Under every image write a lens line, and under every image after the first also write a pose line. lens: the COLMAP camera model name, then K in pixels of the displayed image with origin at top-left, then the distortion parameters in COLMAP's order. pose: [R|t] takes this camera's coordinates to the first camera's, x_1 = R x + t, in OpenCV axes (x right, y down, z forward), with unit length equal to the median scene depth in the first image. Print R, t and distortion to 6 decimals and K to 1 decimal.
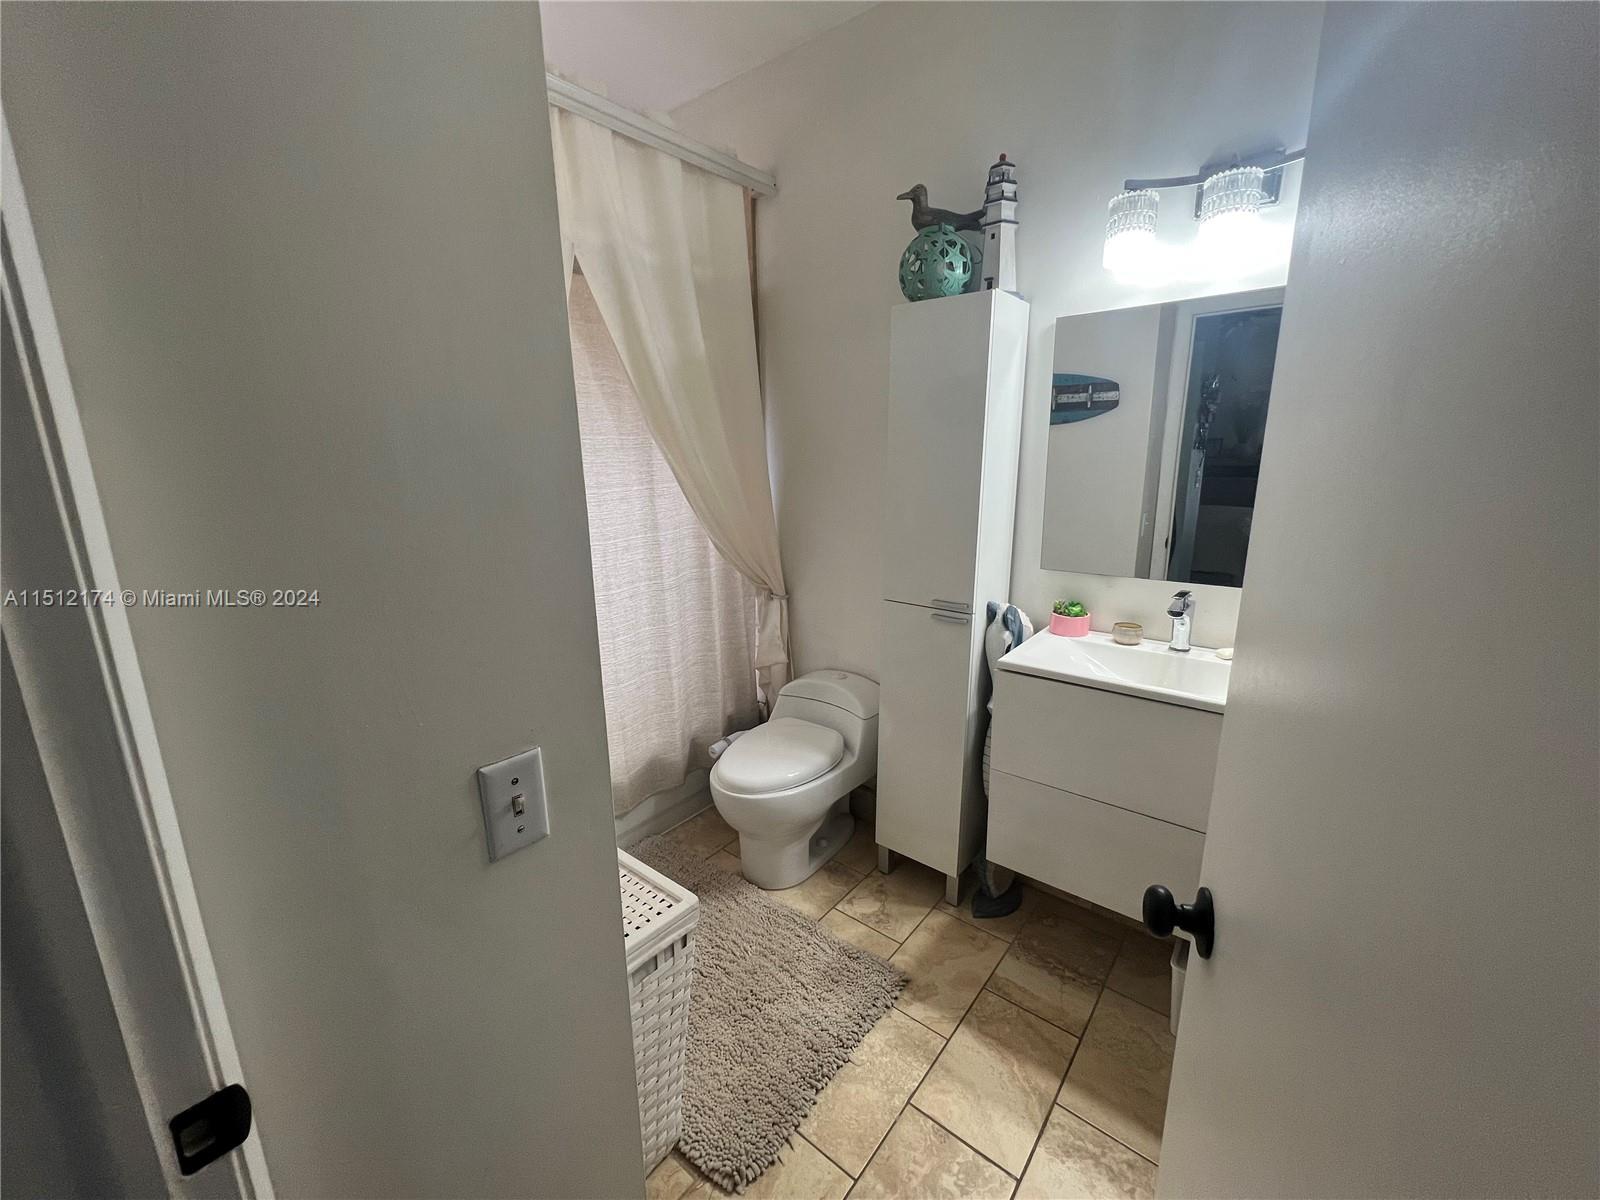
lens RADIAL K [[639.6, 0, 791.4], [0, 639.6, 592.2], [0, 0, 1]] dist [-0.003453, 0.000001]
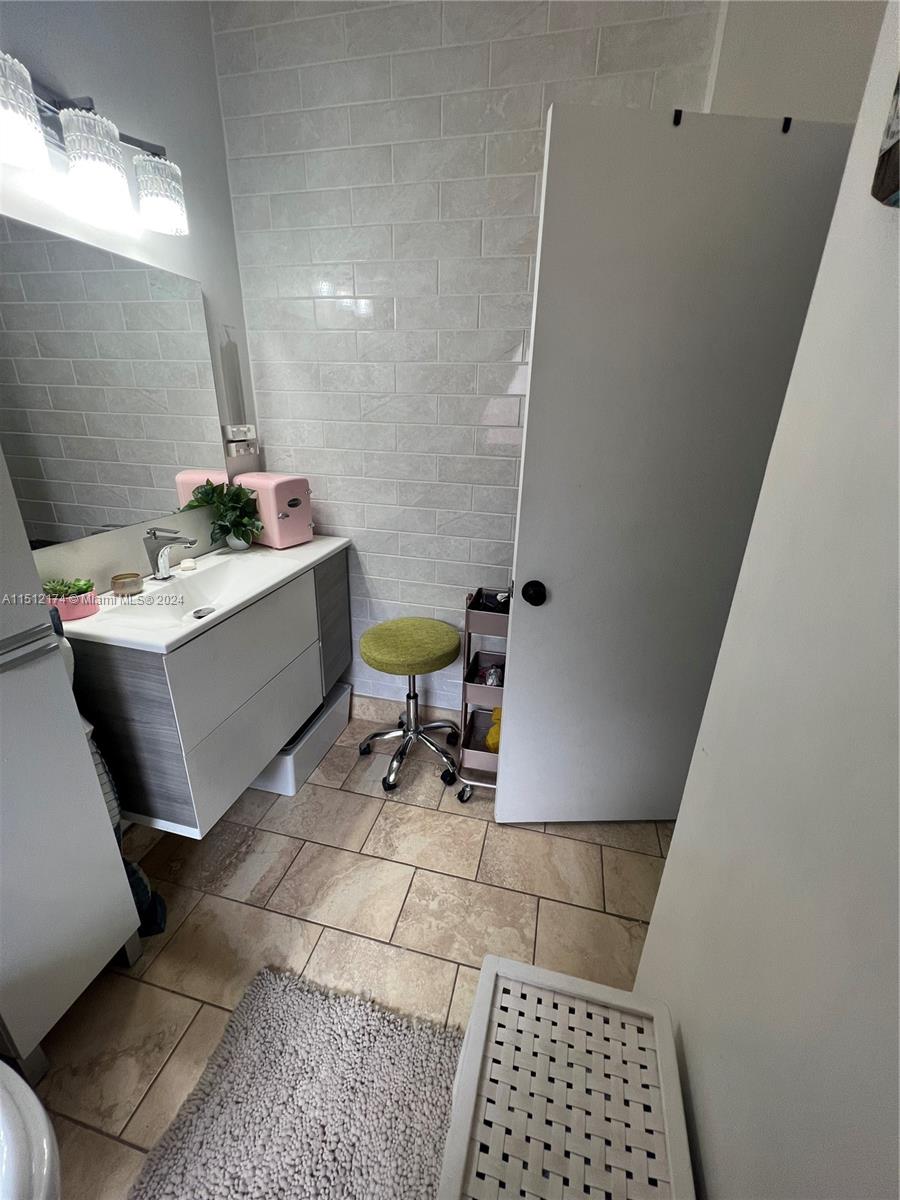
lens RADIAL K [[479.7, 0, 458.9], [0, 479.7, 593.6], [0, 0, 1]] dist [-0.003453, 0.000001]
pose [[-0.449729, -0.316732, 0.835119, -0.322247], [0.173930, 0.886055, 0.429716, -0.142143], [-0.876066, 0.338508, -0.343396, 0.691834]]
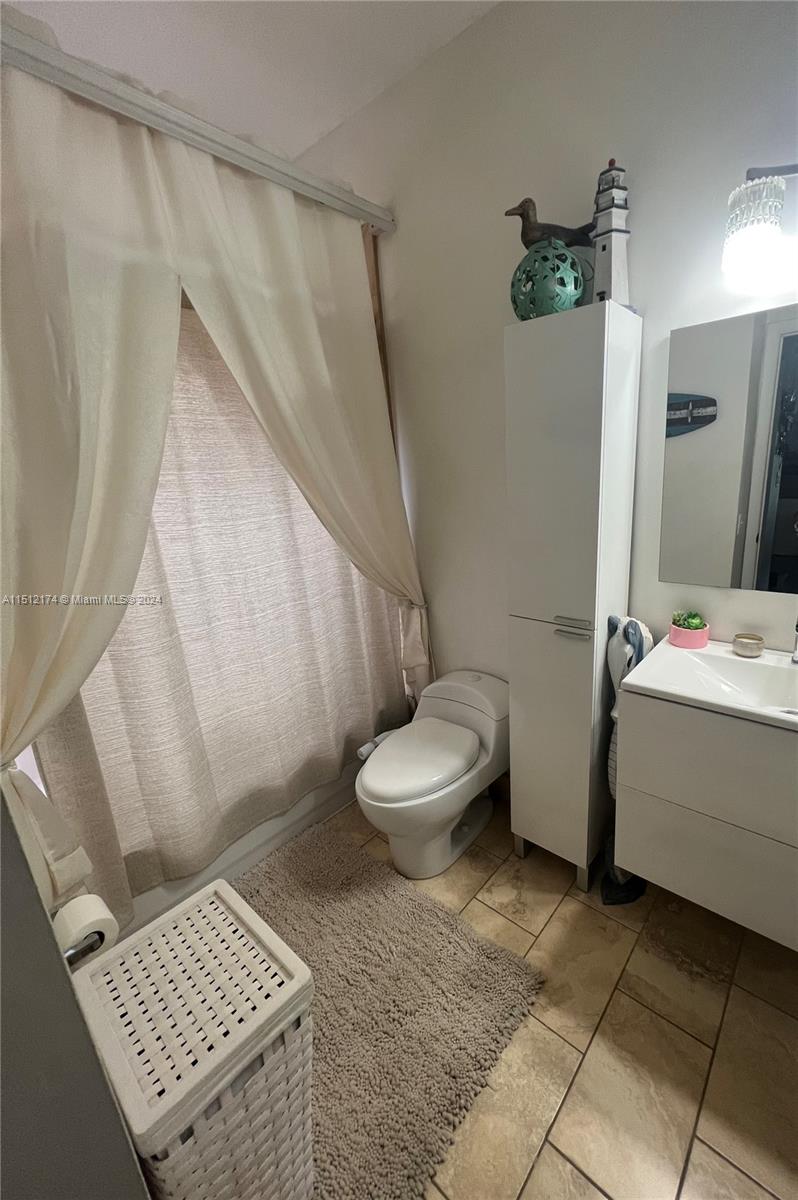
lens RADIAL K [[480.5, 0, 451.9], [0, 480.5, 594.8], [0, 0, 1]] dist [-0.002852, 0.000686]
pose [[0.999081, -0.042731, -0.003240, 0.053786], [0.042831, 0.998150, 0.043157, -0.059433], [0.001390, -0.043256, 0.999063, 0.208620]]
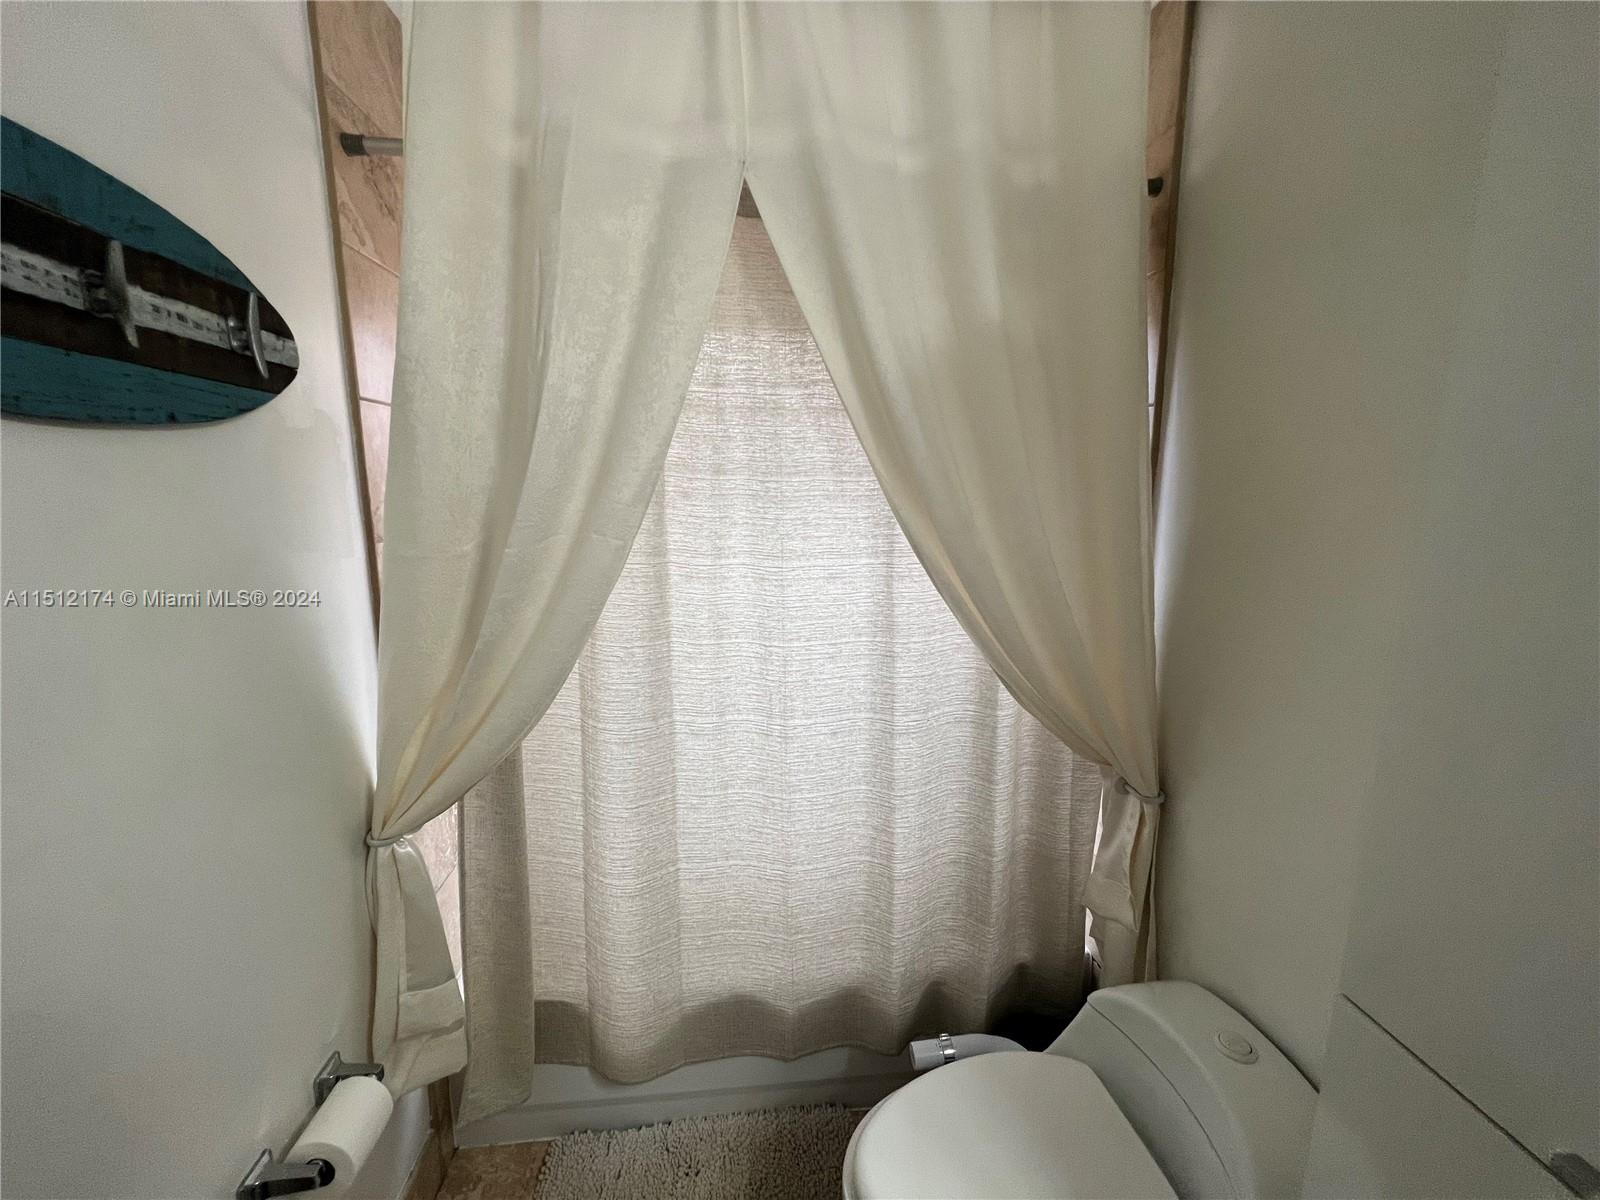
lens RADIAL K [[639.6, 0, 793.4], [0, 639.6, 592.1], [0, 0, 1]] dist [-0.003453, 0.000001]
pose [[0.709534, 0.130737, -0.692437, 0.143239], [-0.163491, 0.986367, 0.018705, -0.144990], [0.685443, 0.099936, 0.721235, 0.561211]]
